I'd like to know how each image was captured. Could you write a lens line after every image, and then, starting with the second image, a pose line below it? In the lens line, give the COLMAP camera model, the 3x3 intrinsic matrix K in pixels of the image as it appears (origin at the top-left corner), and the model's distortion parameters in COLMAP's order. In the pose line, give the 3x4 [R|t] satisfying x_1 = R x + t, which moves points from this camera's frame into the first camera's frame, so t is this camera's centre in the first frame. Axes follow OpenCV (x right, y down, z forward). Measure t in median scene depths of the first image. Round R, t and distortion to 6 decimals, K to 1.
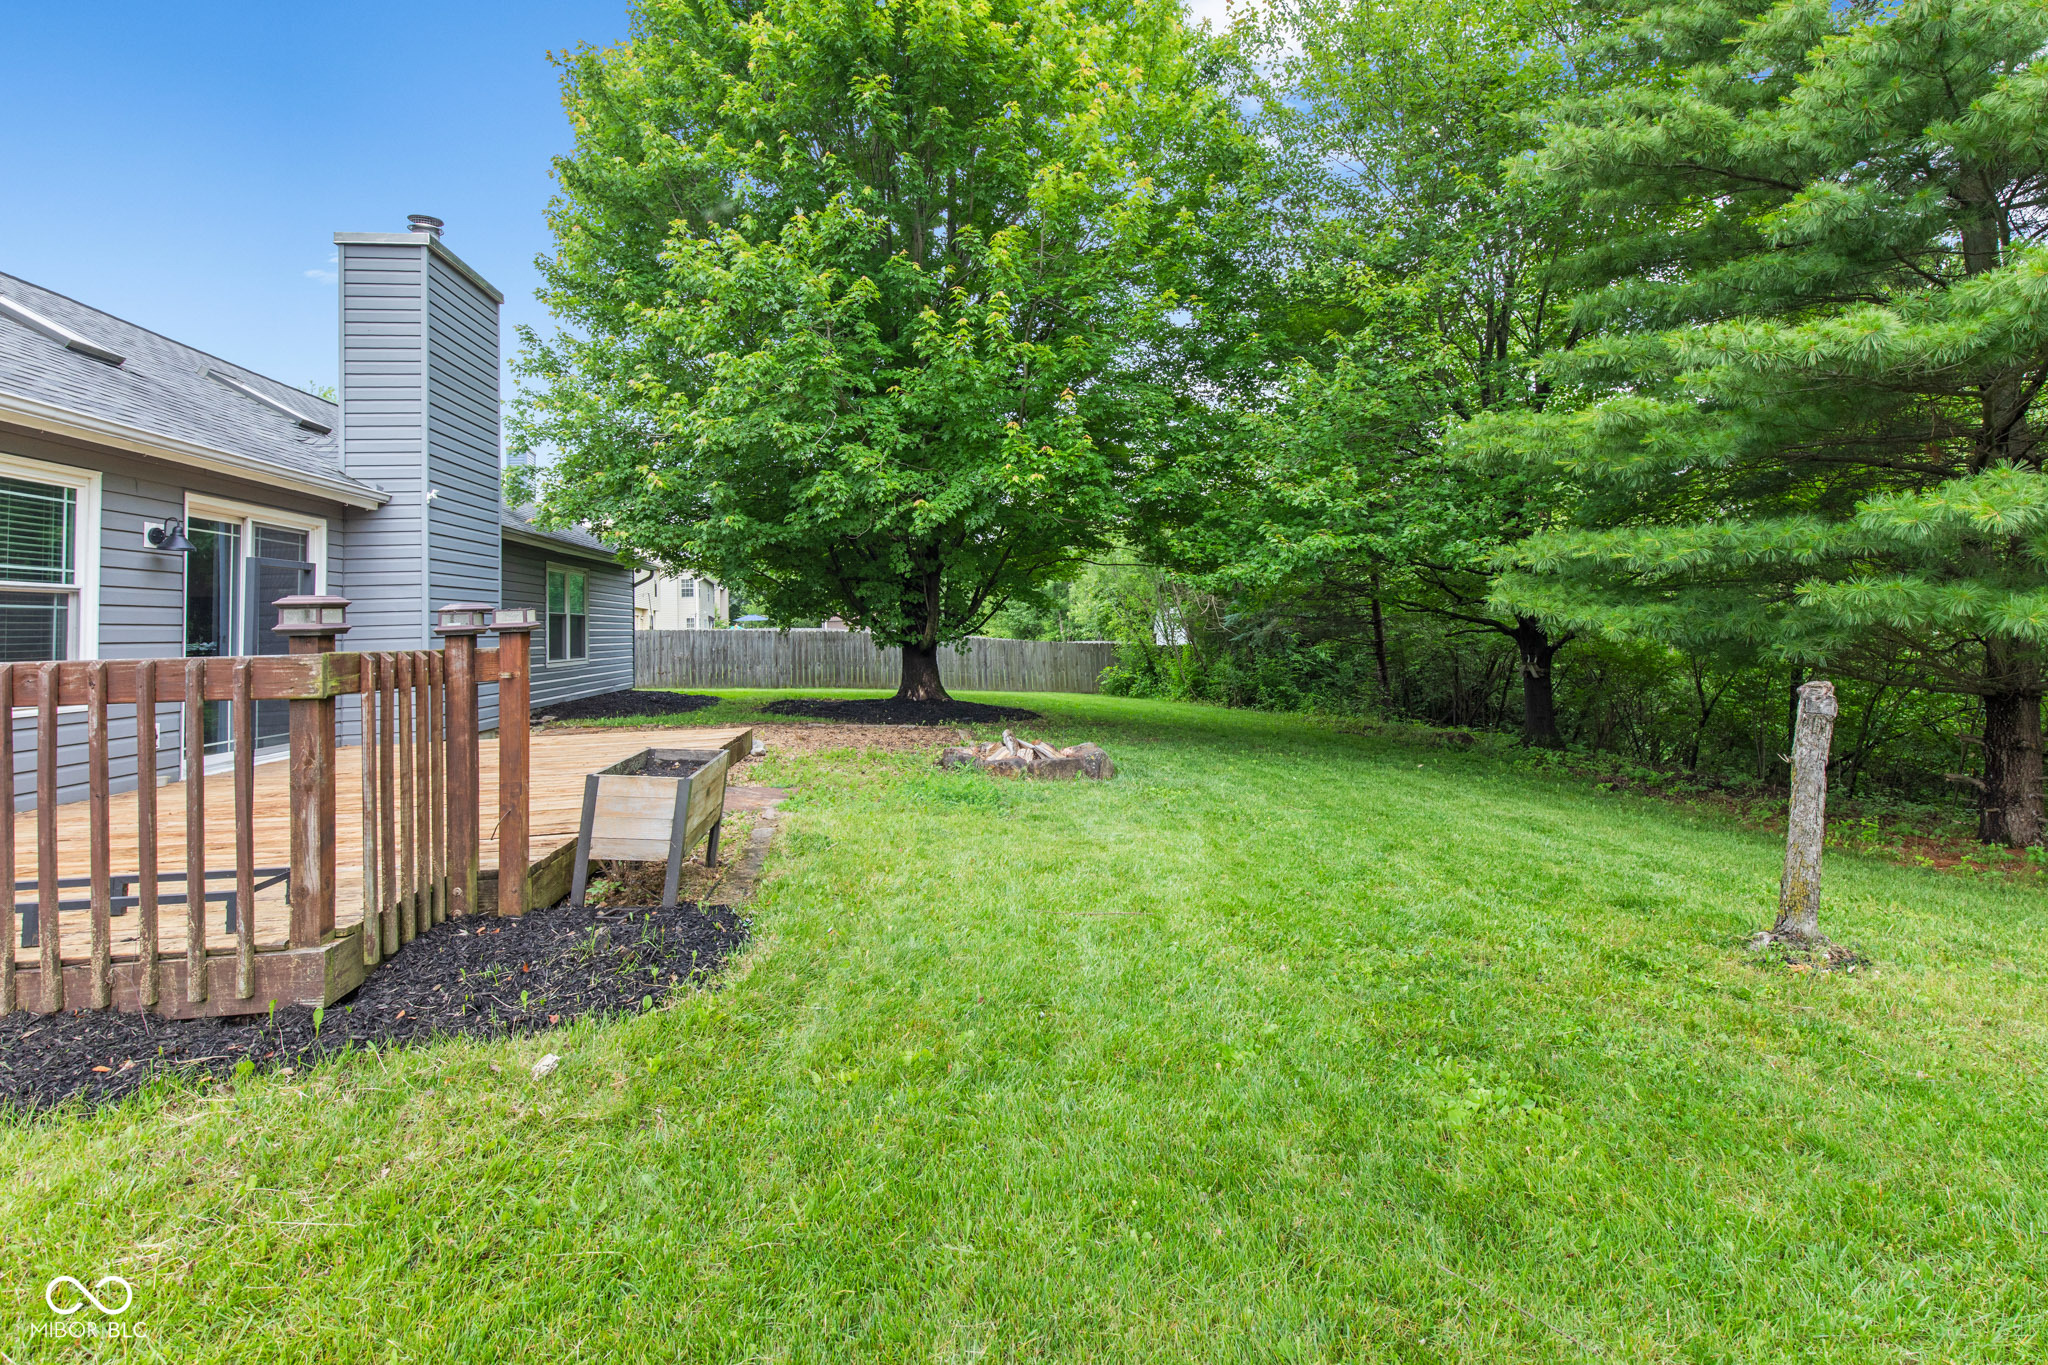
lens RADIAL K [[934.5, 0, 1028.2], [0, 934.5, 581.4], [0, 0, 1]] dist [0.004687, 0.000211]
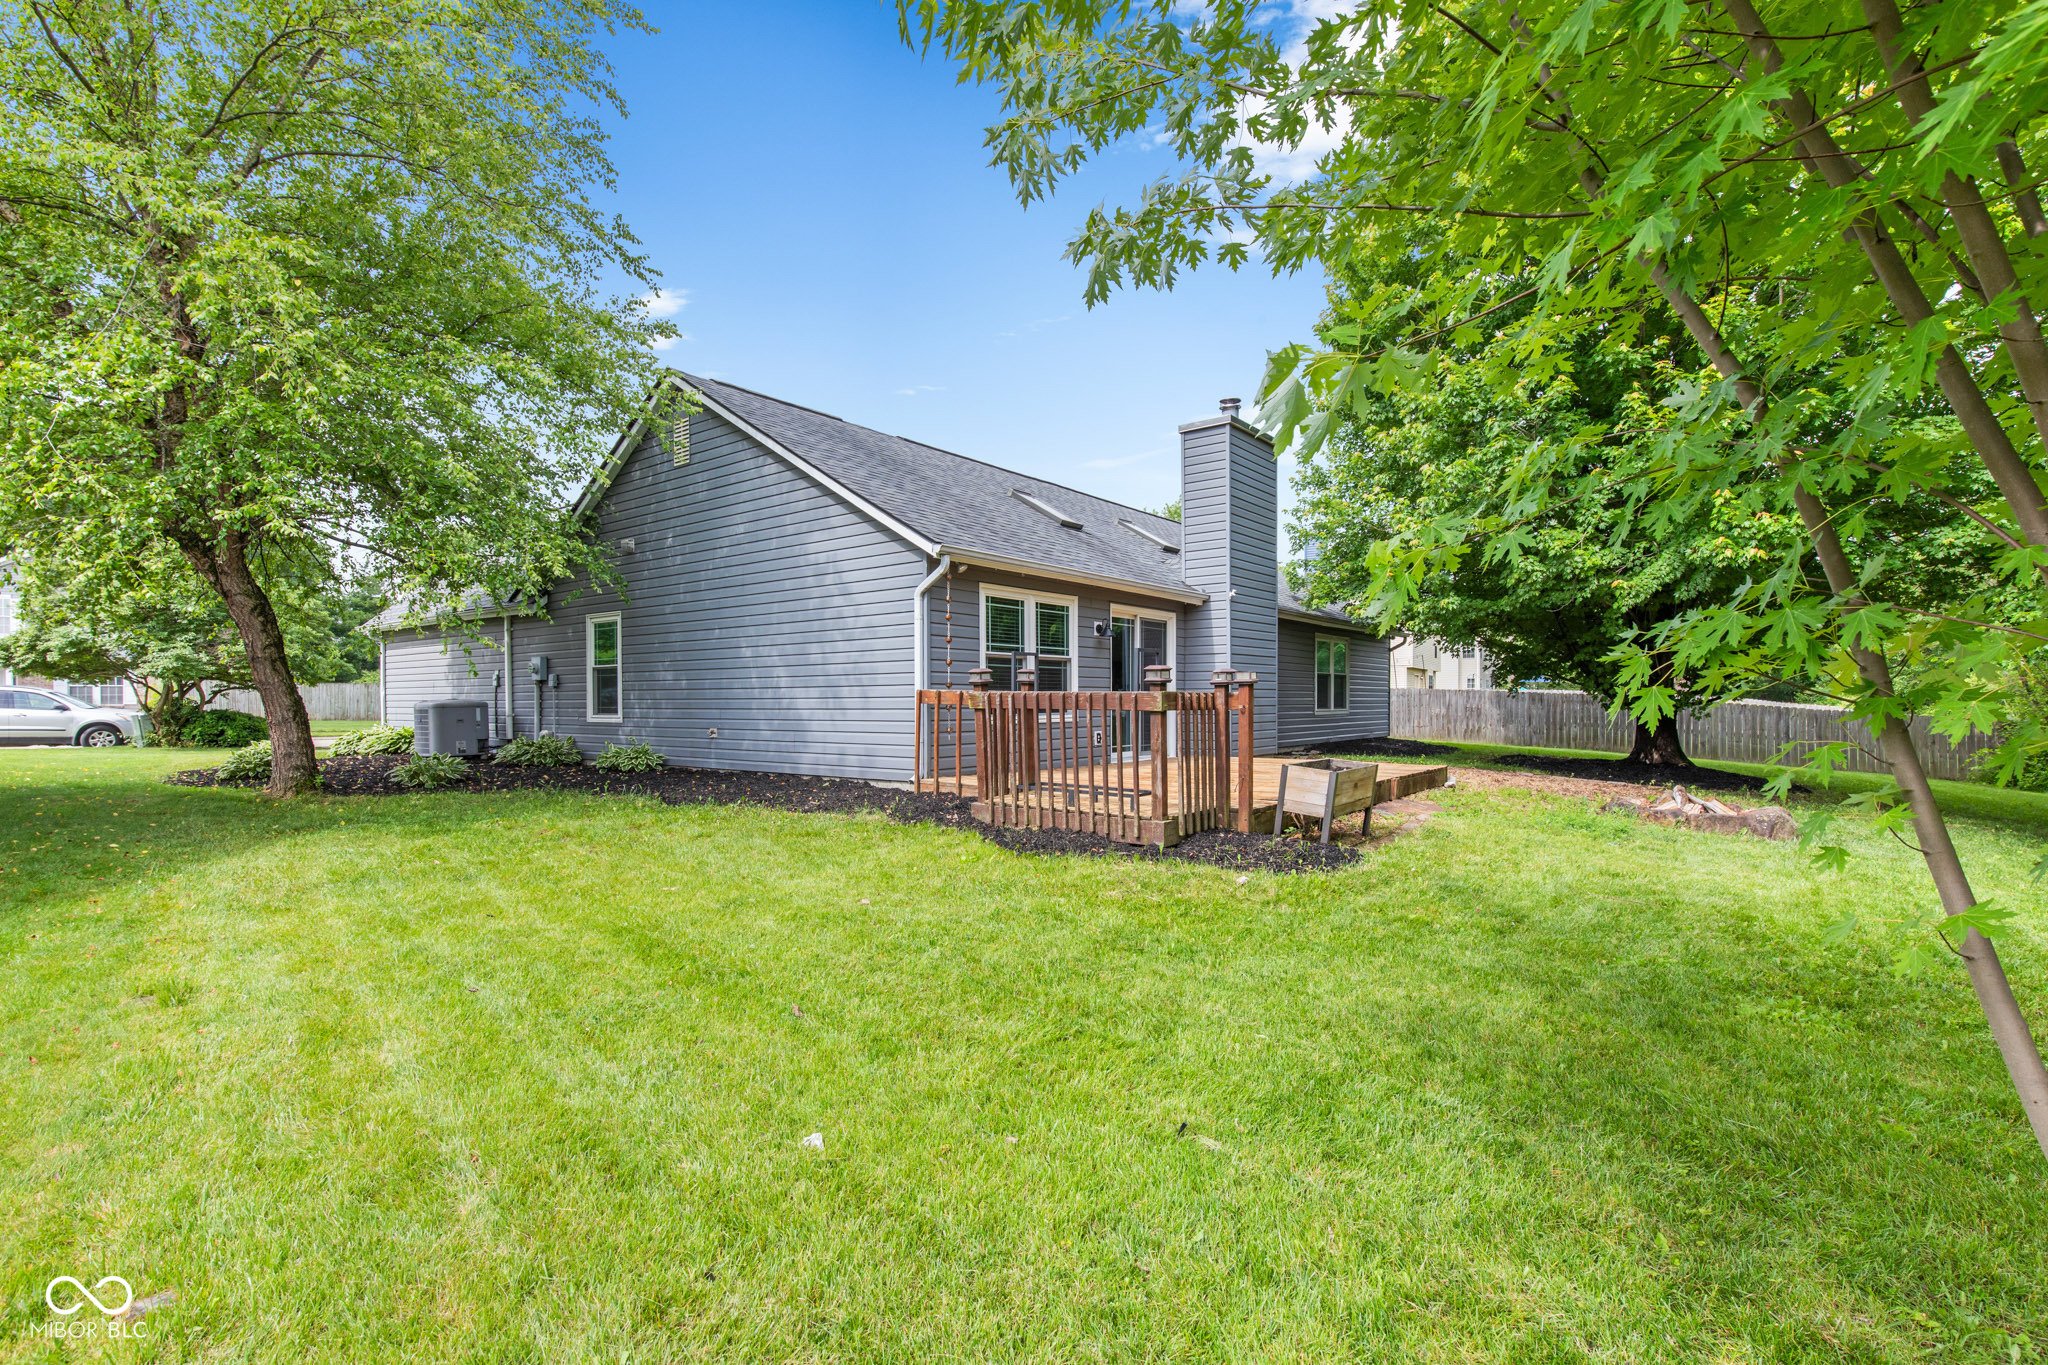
lens RADIAL K [[933.3, 0, 1046.0], [0, 933.3, 660.7], [0, 0, 1]] dist [0.002072, -0.000011]
pose [[0.699891, 0.001233, -0.714249, 0.300387], [0.013725, 0.999791, 0.015175, -0.015682], [0.714118, -0.020424, 0.699727, -0.351213]]
